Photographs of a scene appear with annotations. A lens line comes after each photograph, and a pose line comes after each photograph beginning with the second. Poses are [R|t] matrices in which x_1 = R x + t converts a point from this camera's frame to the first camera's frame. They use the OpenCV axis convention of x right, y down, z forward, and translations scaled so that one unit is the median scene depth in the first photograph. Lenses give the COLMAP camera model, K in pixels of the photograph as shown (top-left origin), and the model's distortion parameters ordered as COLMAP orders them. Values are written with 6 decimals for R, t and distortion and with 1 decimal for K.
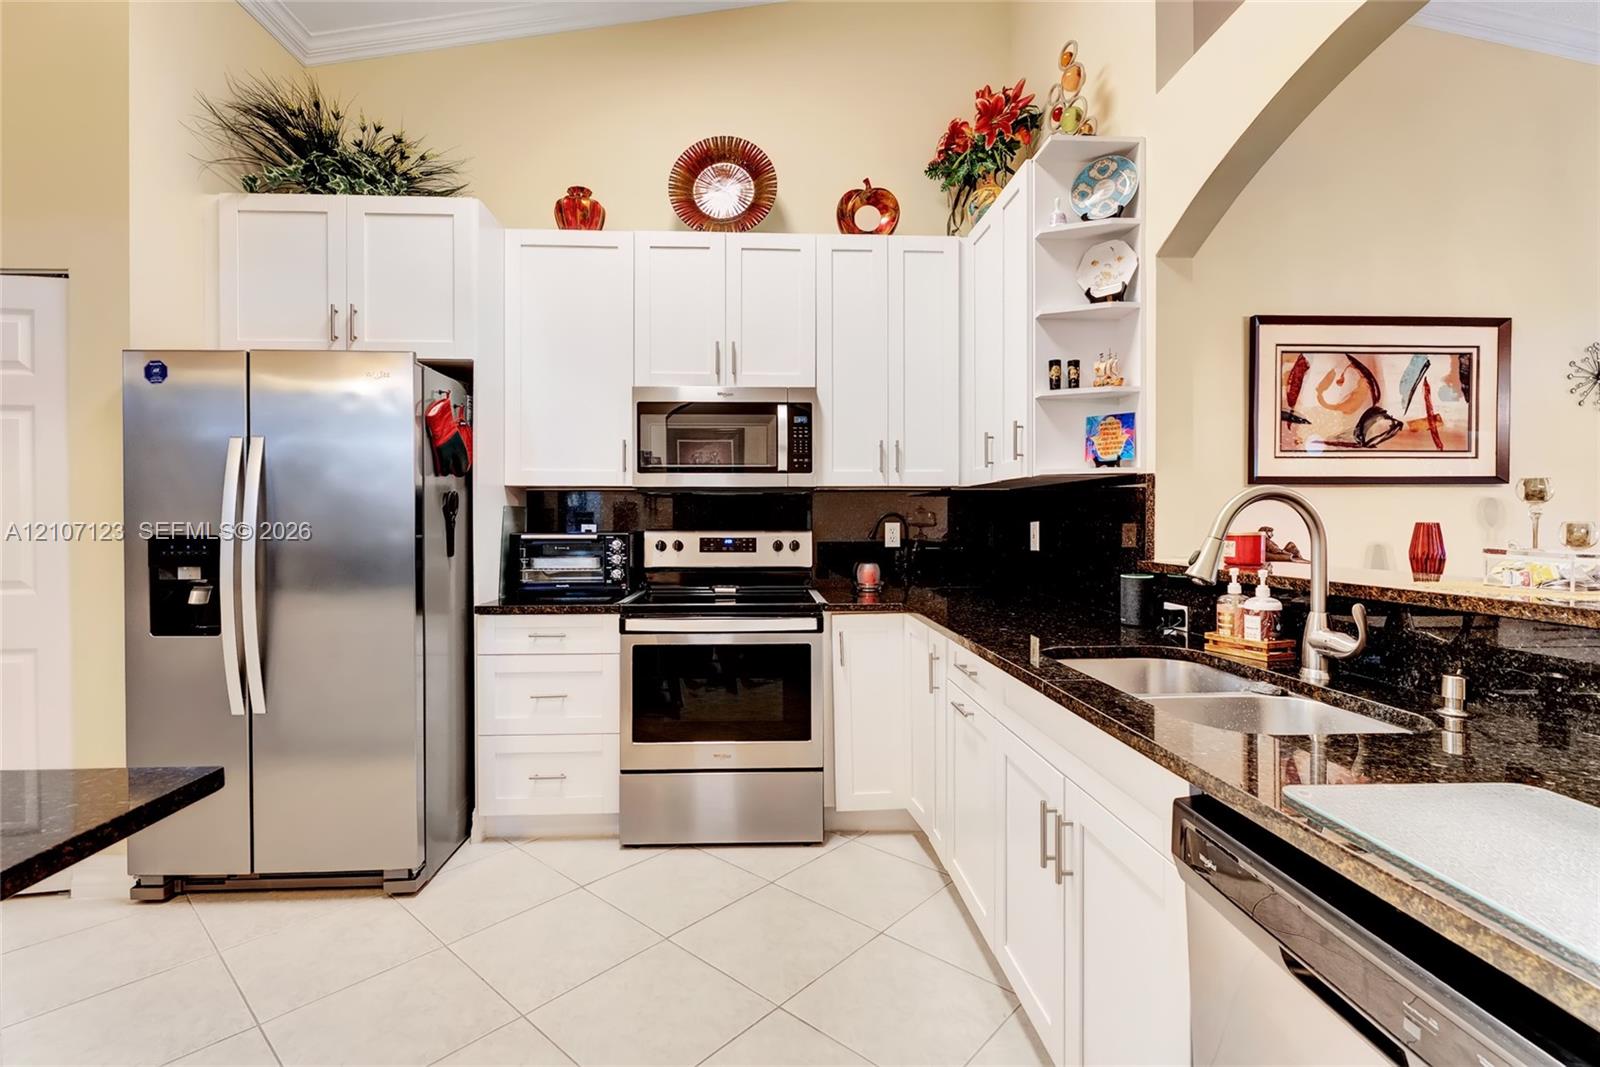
lens RADIAL K [[728.2, 0, 798.9], [0, 728.2, 529.0], [0, 0, 1]] dist [-0.007486, 0.000021]
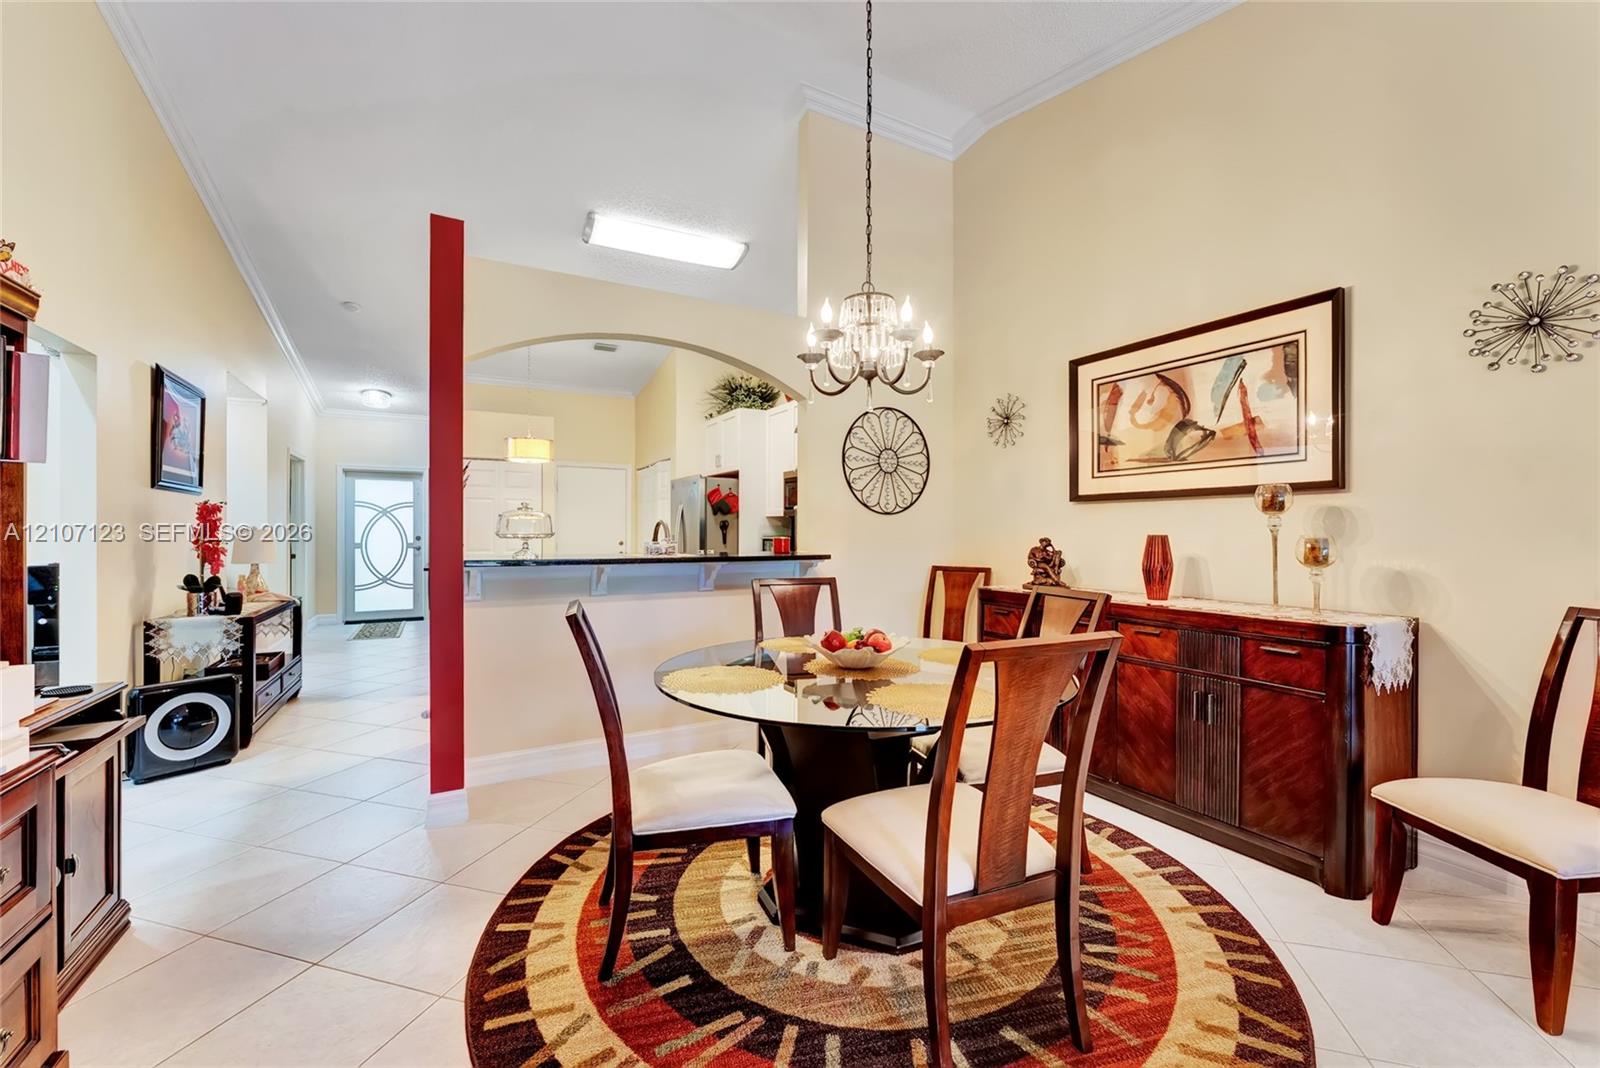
lens RADIAL K [[656.7, 0, 800.0], [0, 656.7, 534.0], [0, 0, 1]] dist [-0.006814, 0.000100]
pose [[0.437075, 0.006332, -0.899403, 1.382065], [-0.014258, 0.999898, 0.000110, -0.003056], [0.899312, 0.012775, 0.437121, 0.128363]]
